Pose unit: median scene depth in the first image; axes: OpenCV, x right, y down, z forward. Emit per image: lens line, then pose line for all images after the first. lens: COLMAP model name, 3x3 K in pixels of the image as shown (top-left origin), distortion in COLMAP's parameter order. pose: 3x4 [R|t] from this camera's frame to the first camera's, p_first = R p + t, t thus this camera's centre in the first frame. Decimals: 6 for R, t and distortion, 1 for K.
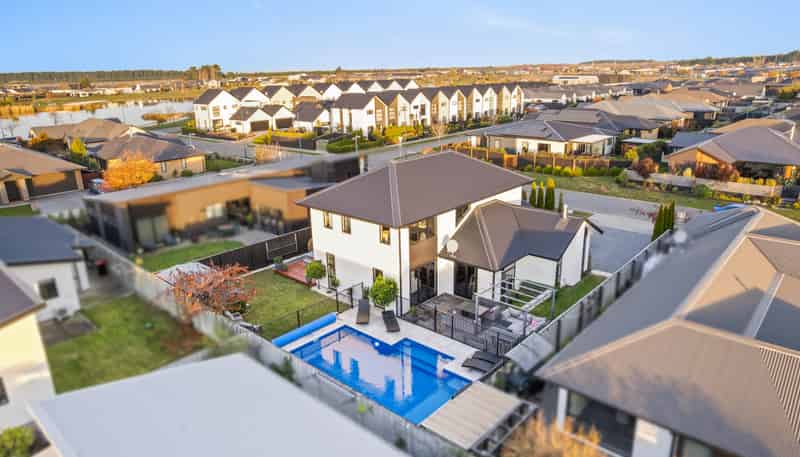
lens RADIAL K [[522.6, 0, 402.6], [0, 522.6, 231.5], [0, 0, 1]] dist [-0.066871, 0.055911]
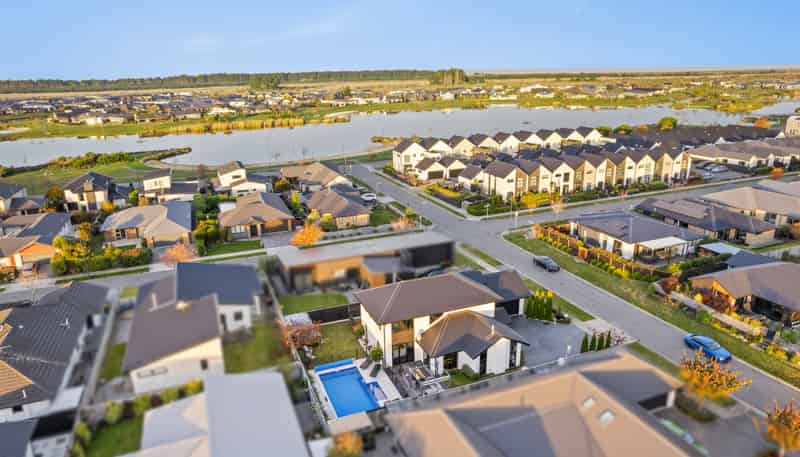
lens RADIAL K [[522.6, 0, 400.9], [0, 522.6, 232.1], [0, 0, 1]] dist [-0.066871, 0.055911]
pose [[0.898125, 0.135236, -0.418429, 0.440315], [-0.132710, 0.990527, 0.035286, -0.227987], [0.419237, 0.023839, 0.907564, -0.390148]]
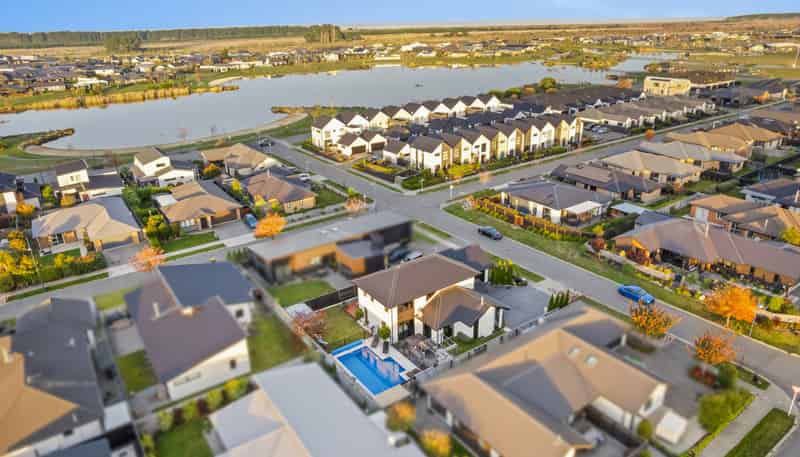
lens RADIAL K [[522.6, 0, 401.9], [0, 522.6, 232.5], [0, 0, 1]] dist [-0.066871, 0.055911]
pose [[0.976201, 0.084063, -0.199911, 0.245046], [-0.066462, 0.993427, 0.093194, -0.287195], [0.206431, -0.077689, 0.975372, -0.602348]]
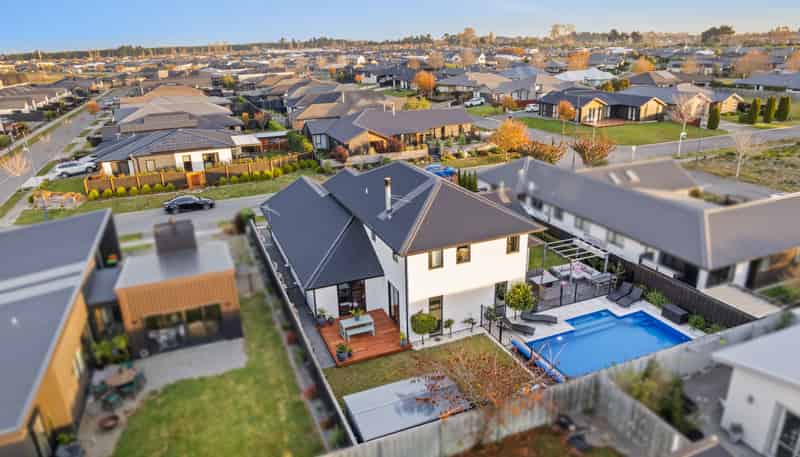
lens RADIAL K [[522.6, 0, 404.0], [0, 522.6, 228.6], [0, 0, 1]] dist [-0.066871, 0.055911]
pose [[0.433429, -0.292314, 0.852462, -0.552264], [0.287486, 0.941358, 0.176626, -0.147311], [-0.854102, 0.168516, 0.492048, 0.382764]]
